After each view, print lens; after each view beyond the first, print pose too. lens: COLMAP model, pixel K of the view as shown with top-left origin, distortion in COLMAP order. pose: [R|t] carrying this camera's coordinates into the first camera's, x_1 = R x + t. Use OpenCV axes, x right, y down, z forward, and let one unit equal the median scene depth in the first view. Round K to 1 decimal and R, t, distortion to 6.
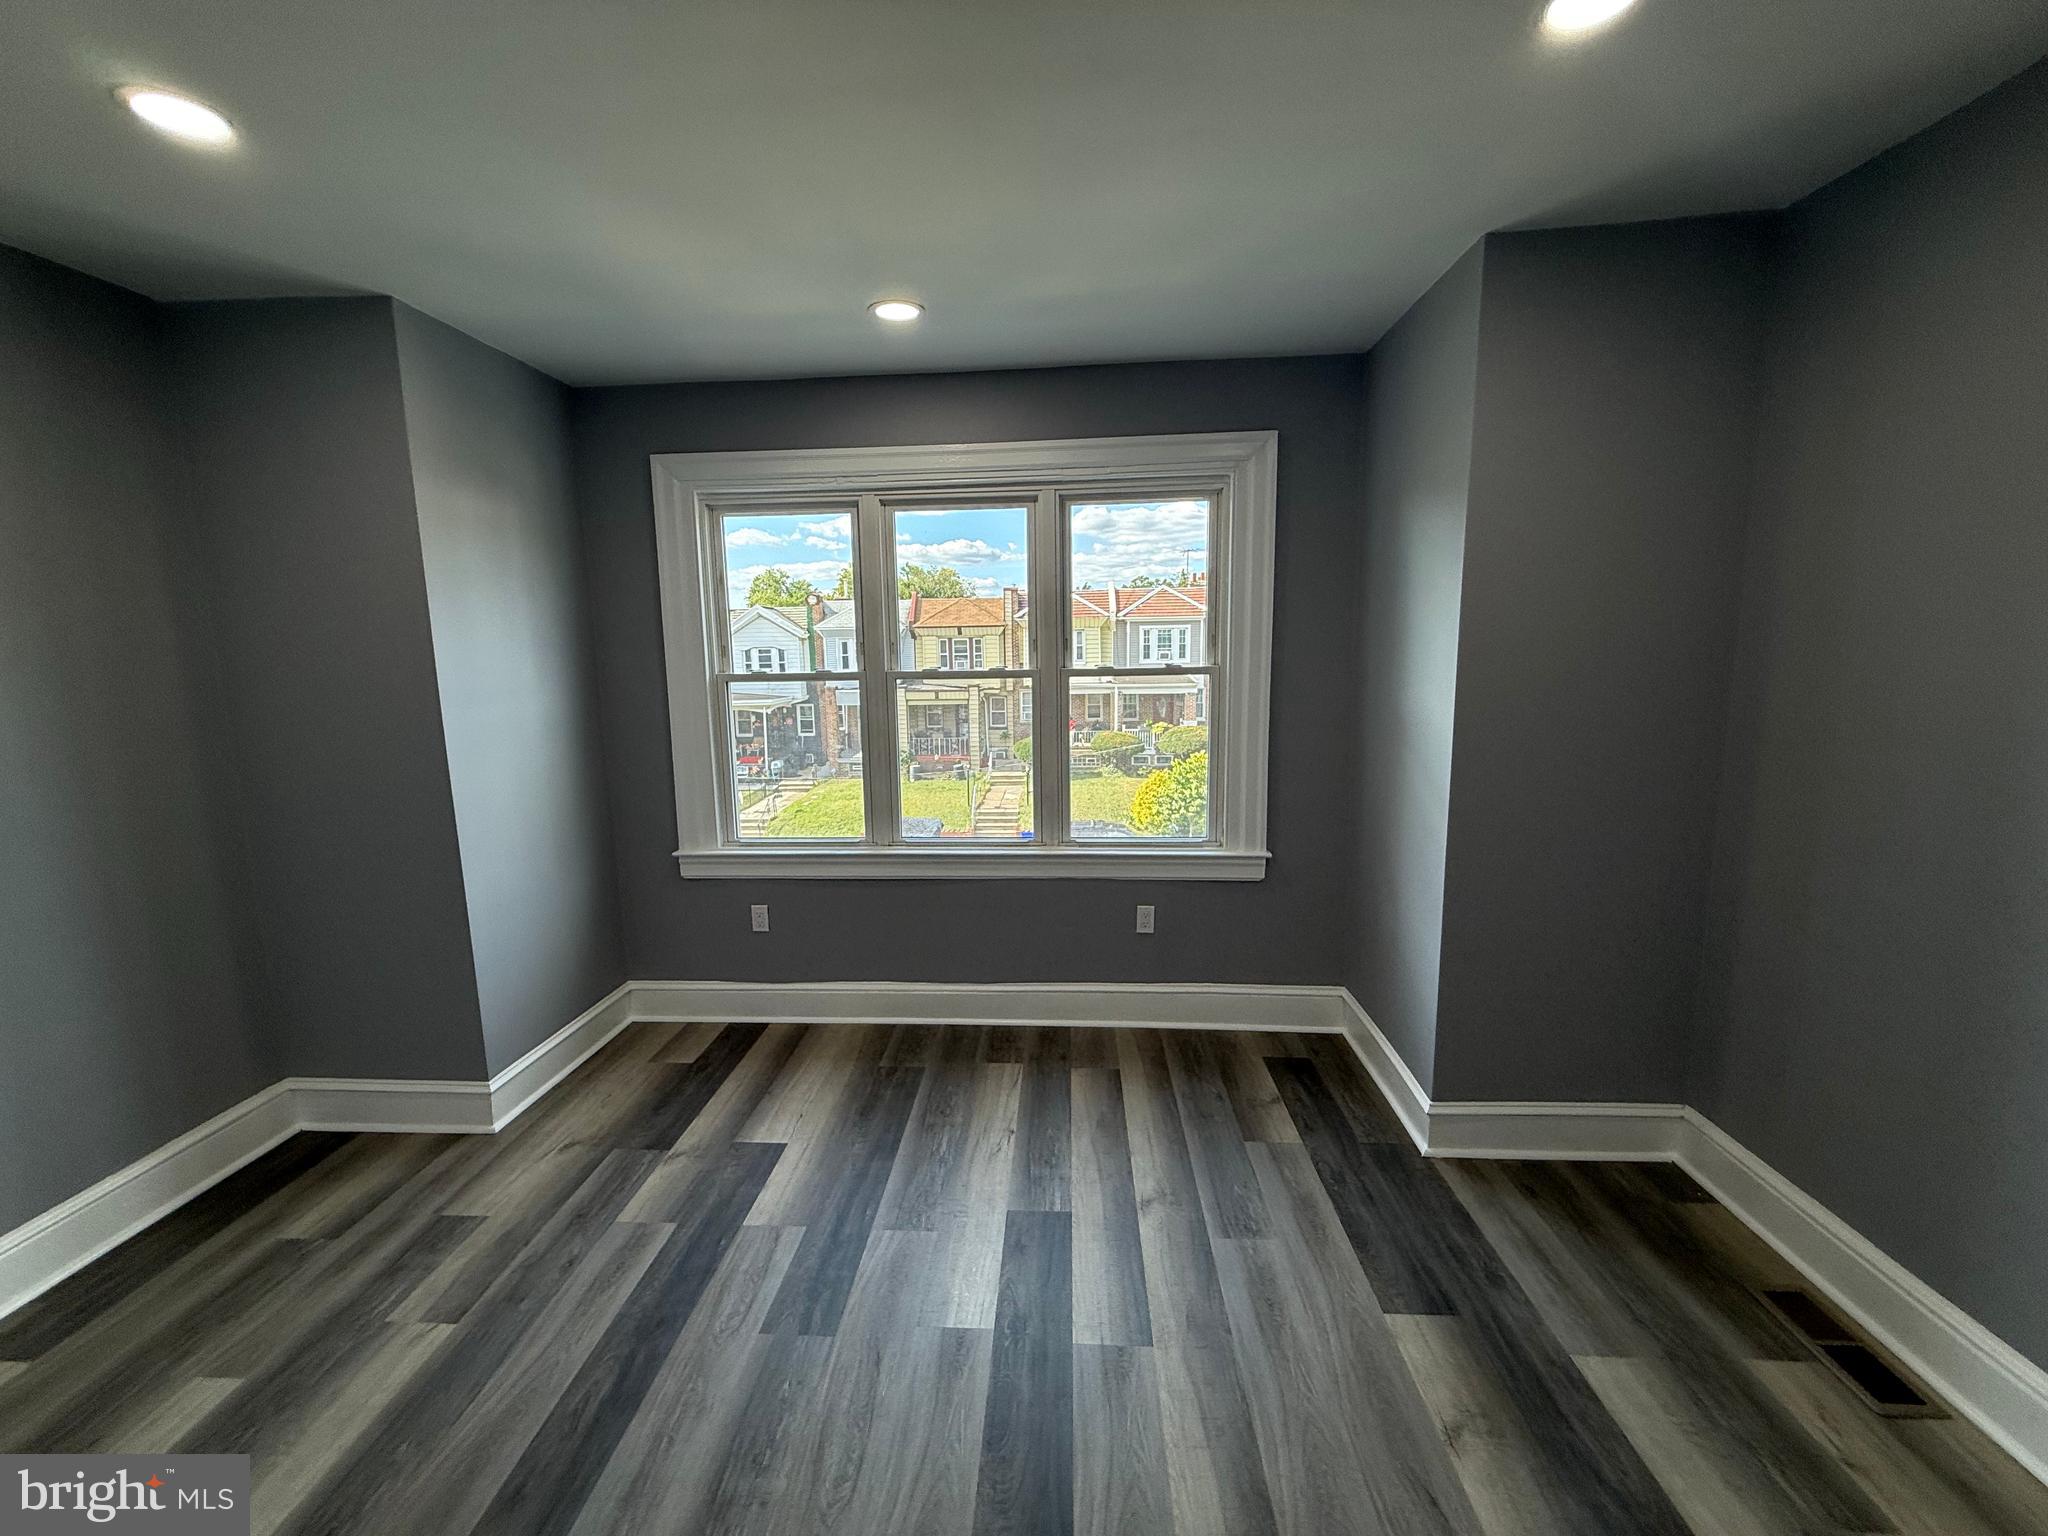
lens RADIAL K [[820.2, 0, 1018.2], [0, 820.2, 765.1], [0, 0, 1]] dist [0.002562, -0.000171]
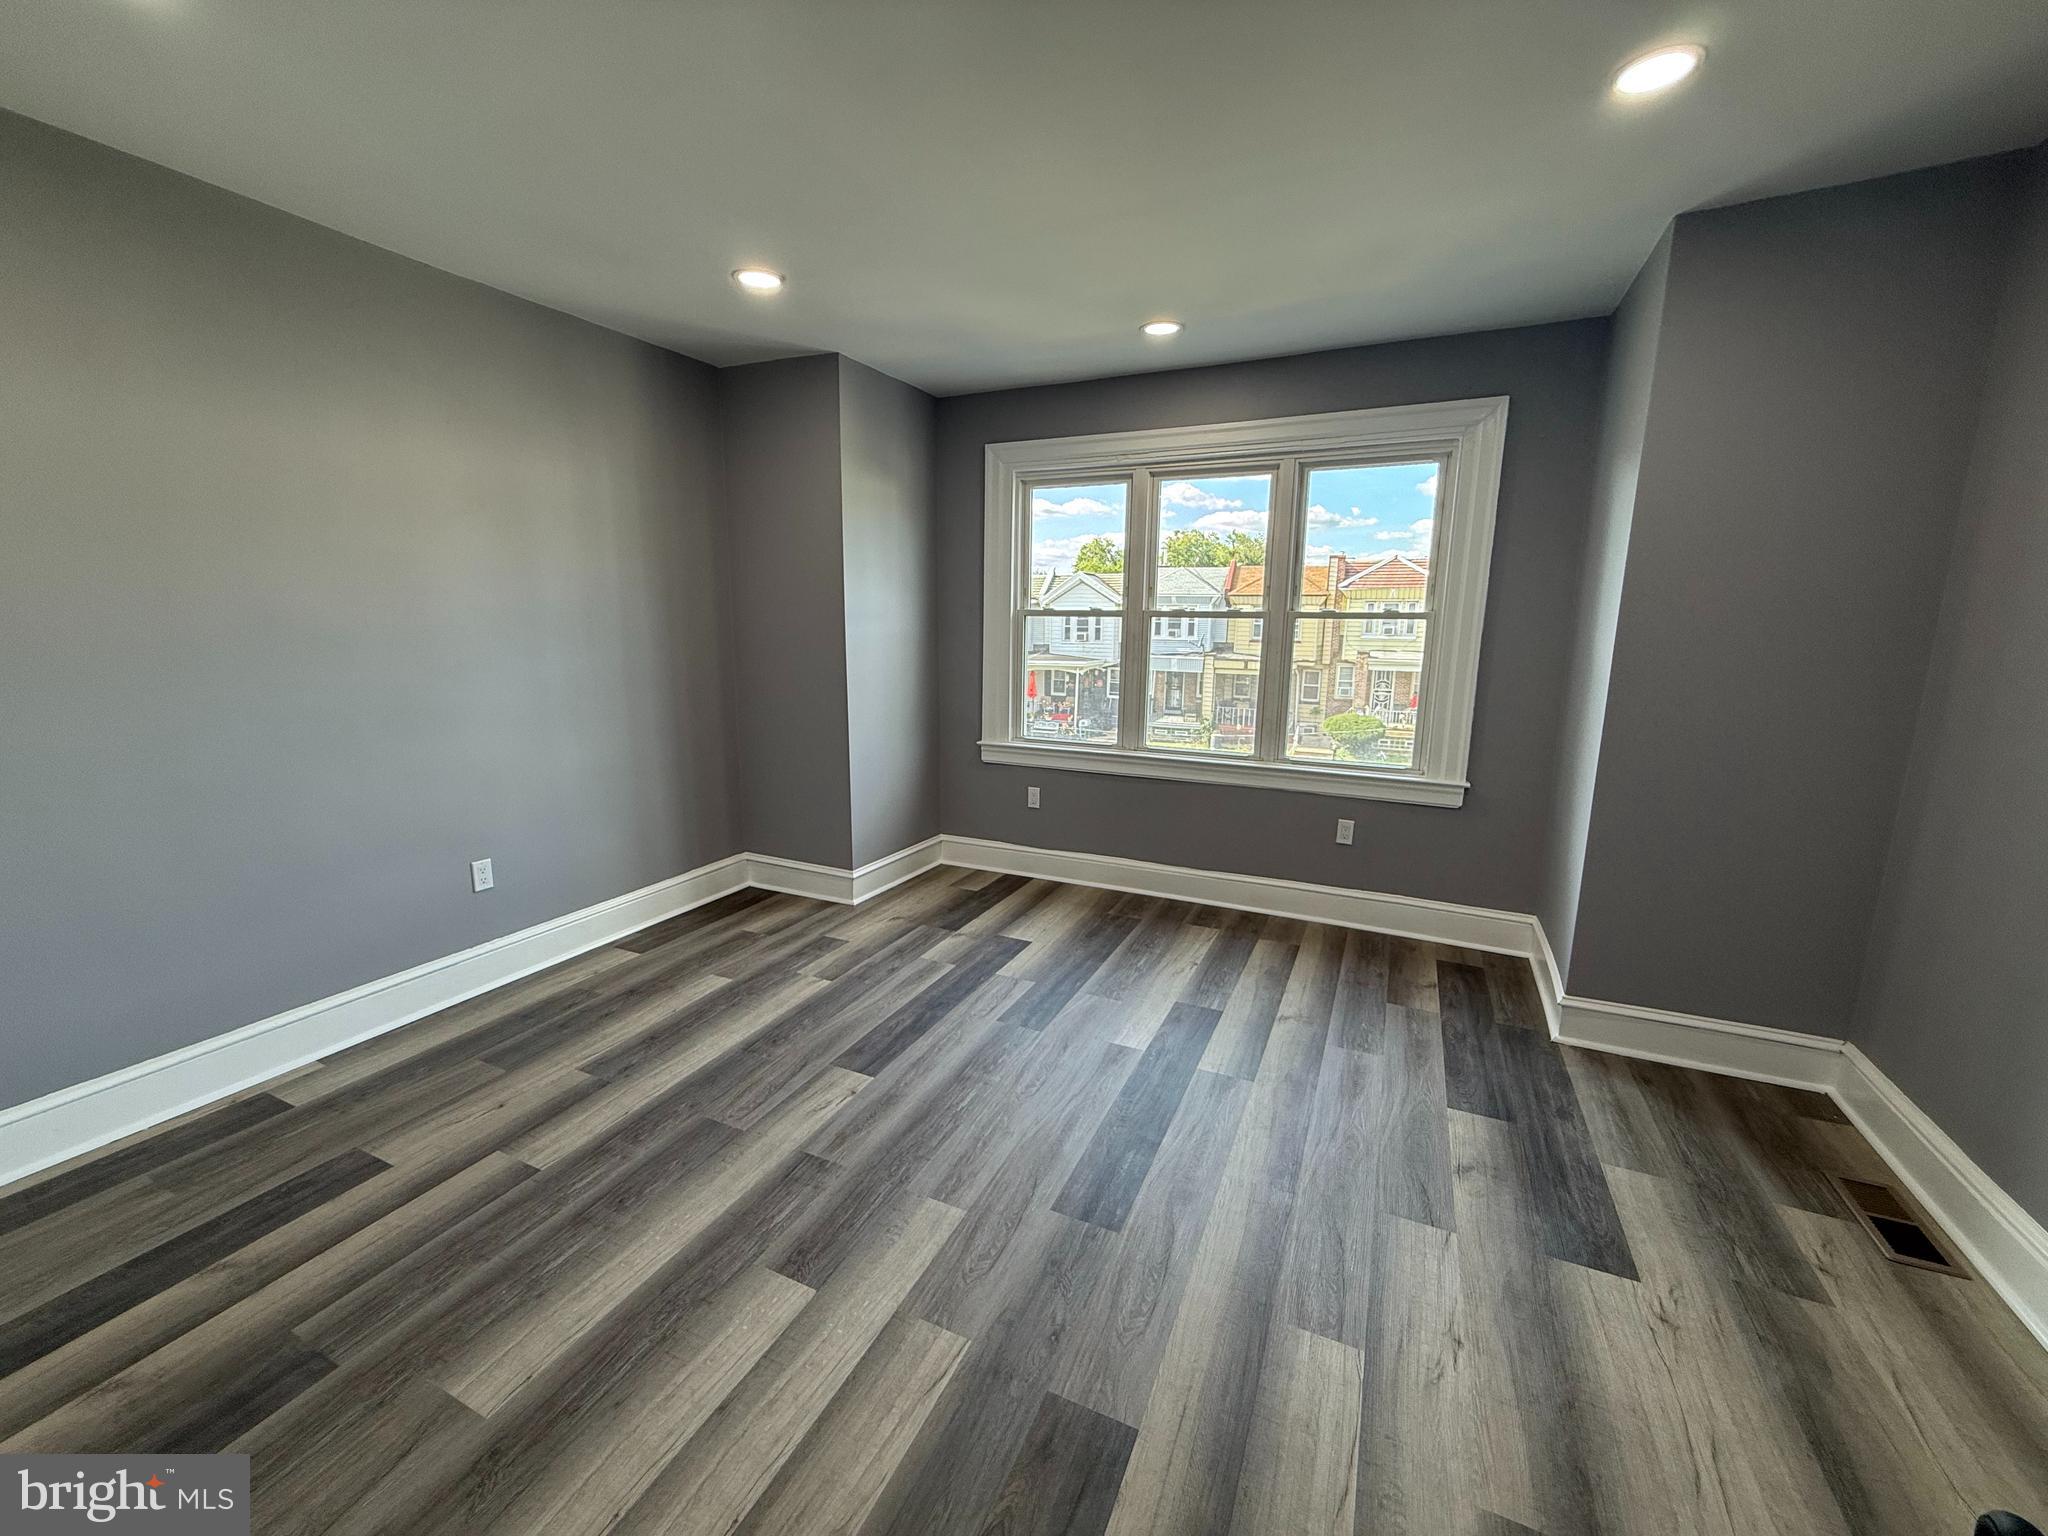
lens RADIAL K [[820.2, 0, 1004.6], [0, 820.2, 763.0], [0, 0, 1]] dist [0.002562, -0.000171]
pose [[0.922767, 0.097031, -0.372941, 0.177718], [-0.084283, 0.995167, 0.050380, 0.097680], [0.376027, -0.015056, 0.926486, -0.327937]]
